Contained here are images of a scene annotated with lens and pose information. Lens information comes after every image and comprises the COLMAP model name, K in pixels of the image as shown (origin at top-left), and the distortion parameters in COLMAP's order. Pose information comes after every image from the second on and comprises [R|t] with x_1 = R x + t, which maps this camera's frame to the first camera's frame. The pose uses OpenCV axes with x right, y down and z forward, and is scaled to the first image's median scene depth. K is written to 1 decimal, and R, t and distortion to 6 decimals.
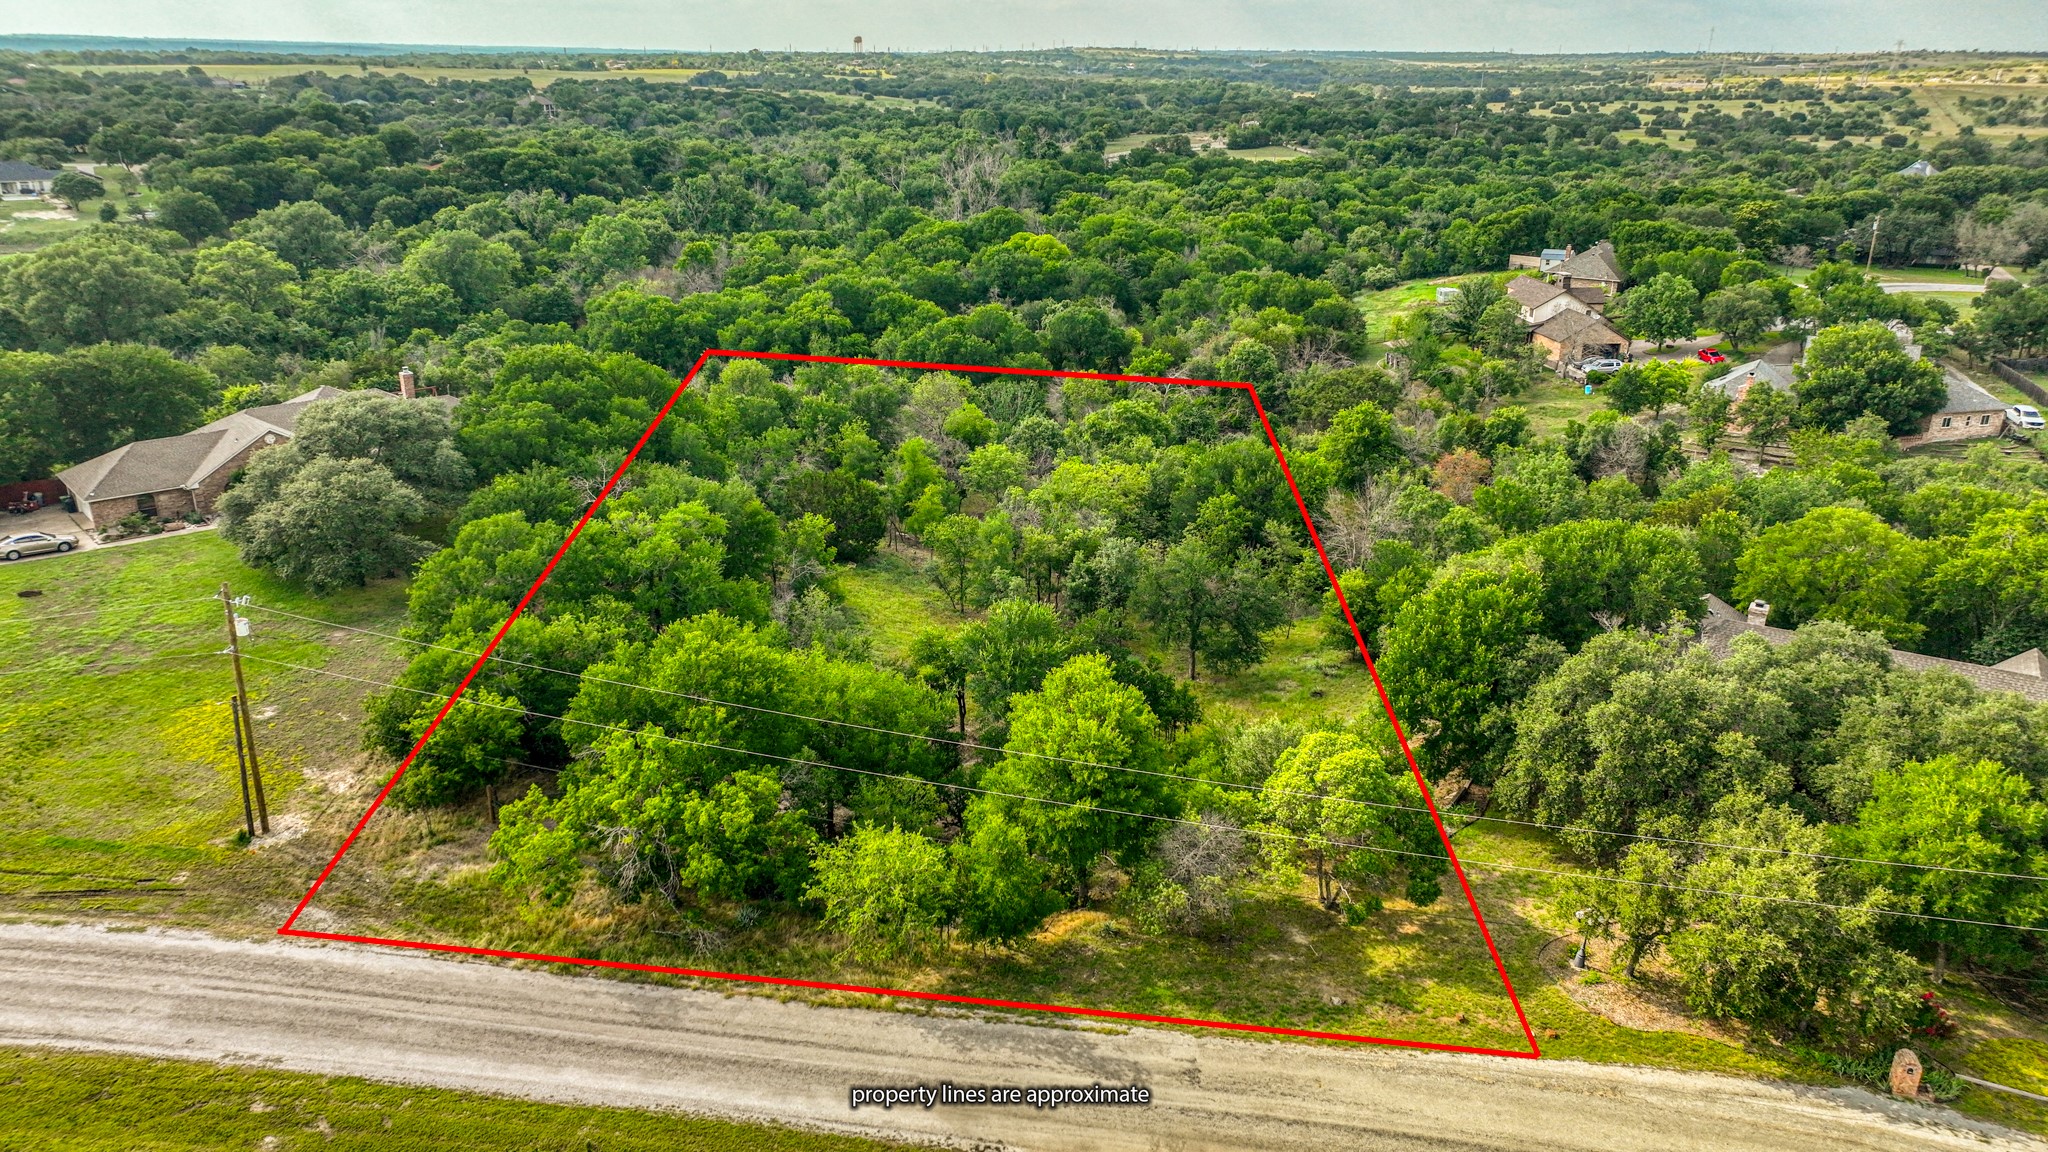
lens RADIAL K [[1449.3, 0, 1022.5], [0, 1449.3, 580.8], [0, 0, 1]] dist [-0.003167, 0.023522]
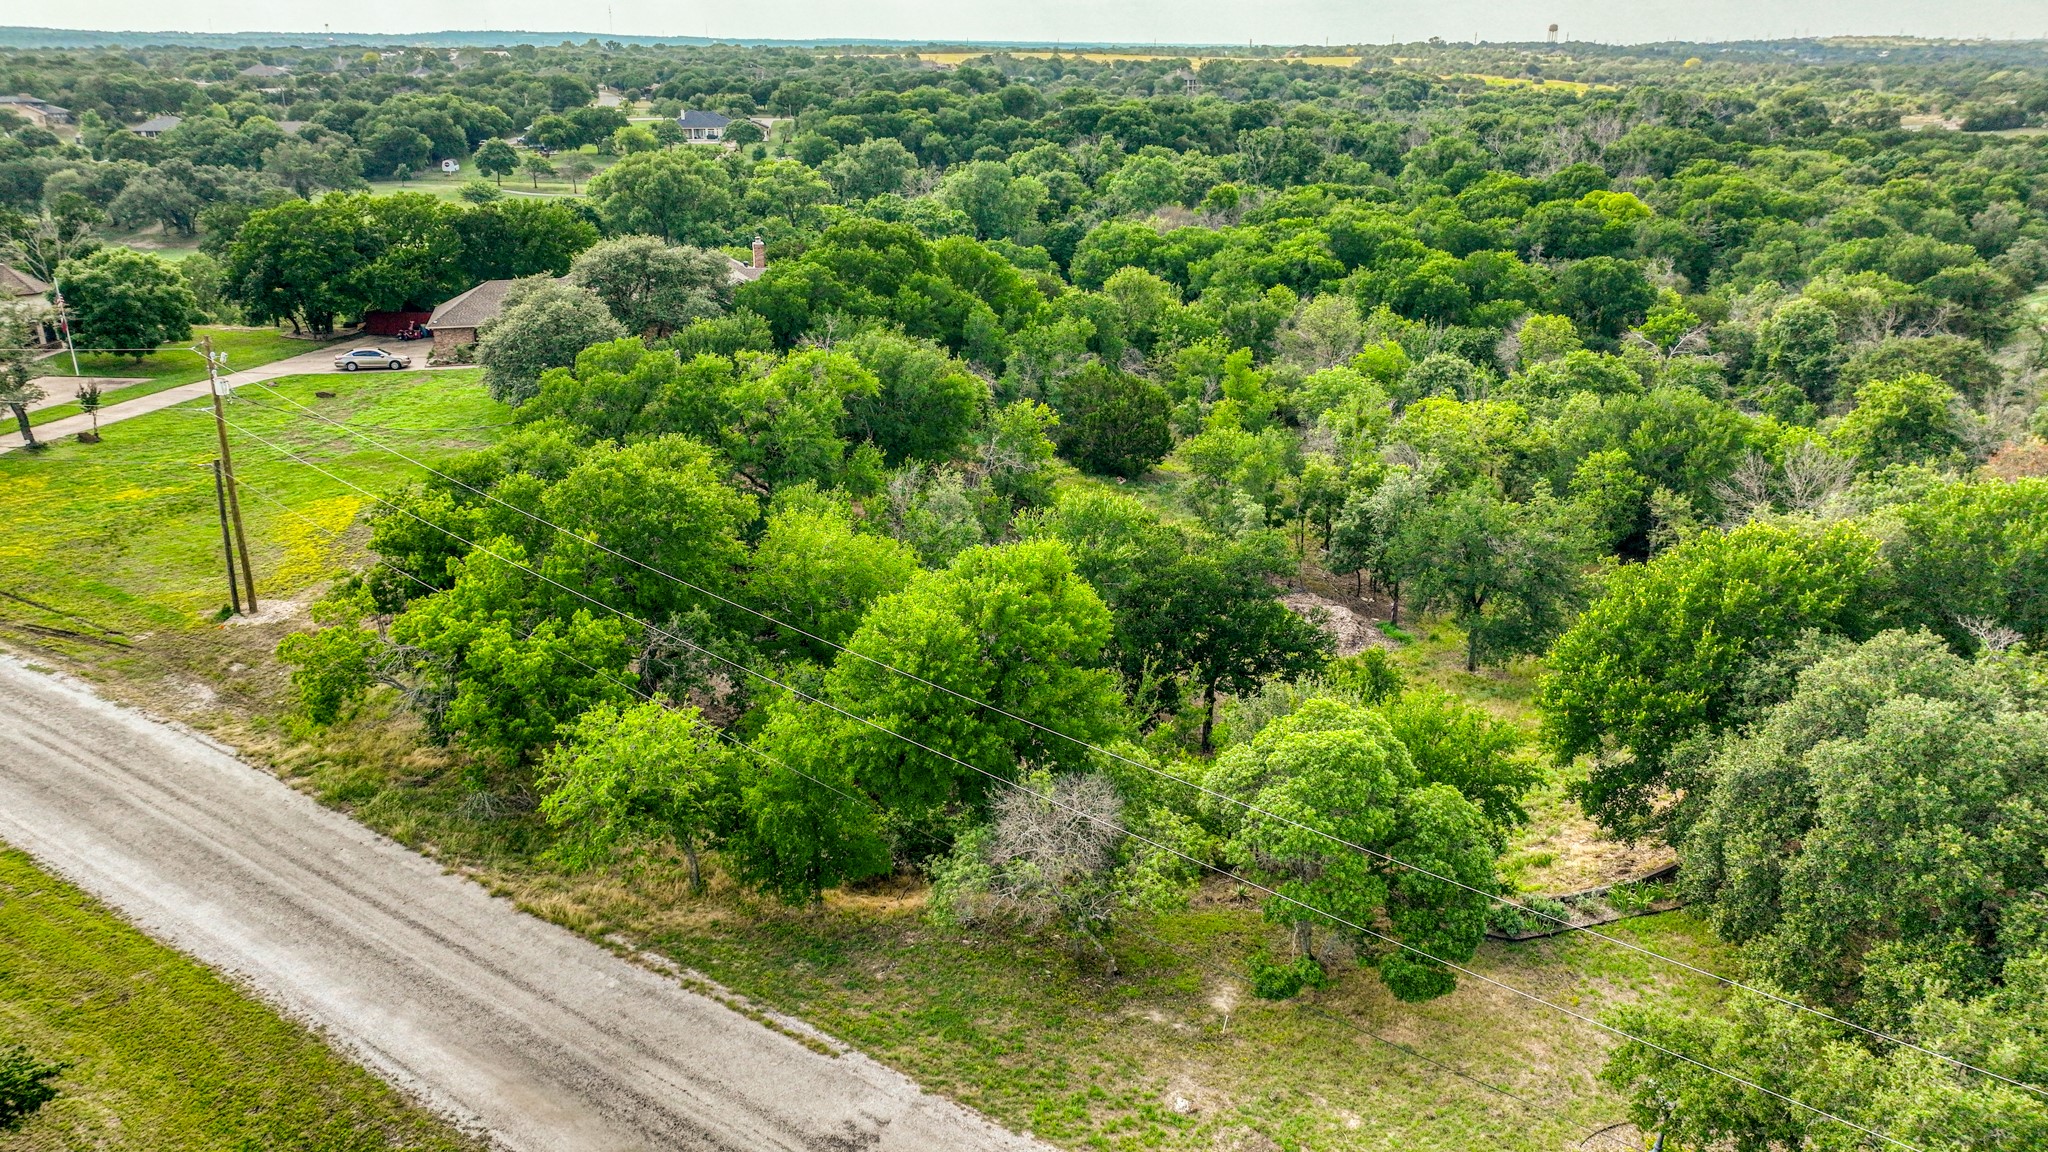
lens RADIAL K [[1449.3, 0, 1022.4], [0, 1449.3, 567.3], [0, 0, 1]] dist [-0.003167, 0.023522]
pose [[0.900324, 0.141305, -0.411644, 0.326157], [-0.144936, 0.989184, 0.022561, 0.049709], [0.410379, 0.039350, 0.911066, 0.341800]]
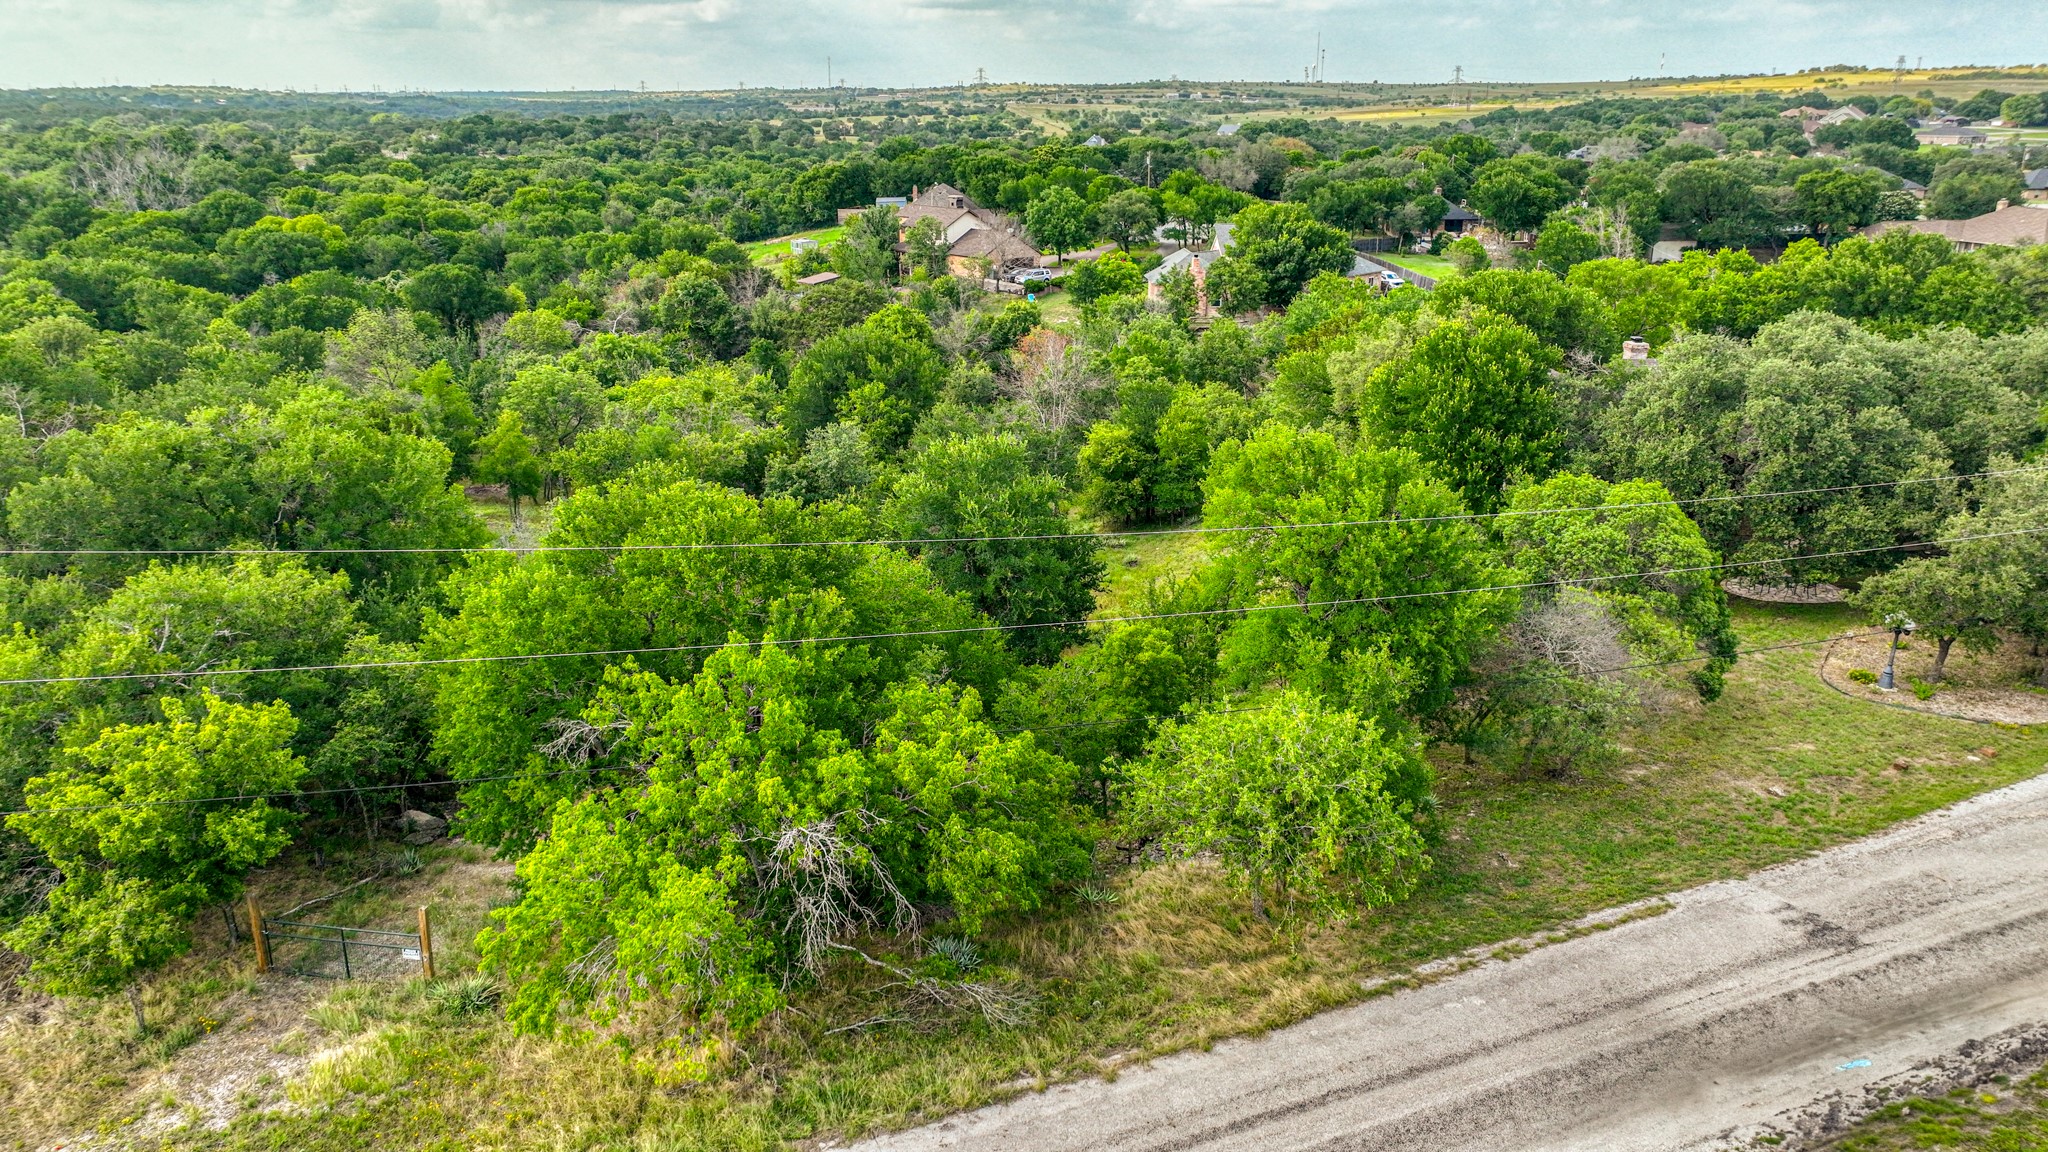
lens RADIAL K [[1449.3, 0, 1026.4], [0, 1449.3, 577.5], [0, 0, 1]] dist [-0.003167, 0.023522]
pose [[0.842311, -0.179112, 0.508361, -0.390469], [0.194648, 0.980604, 0.022983, 0.081068], [-0.502617, 0.079593, 0.860837, 0.476628]]
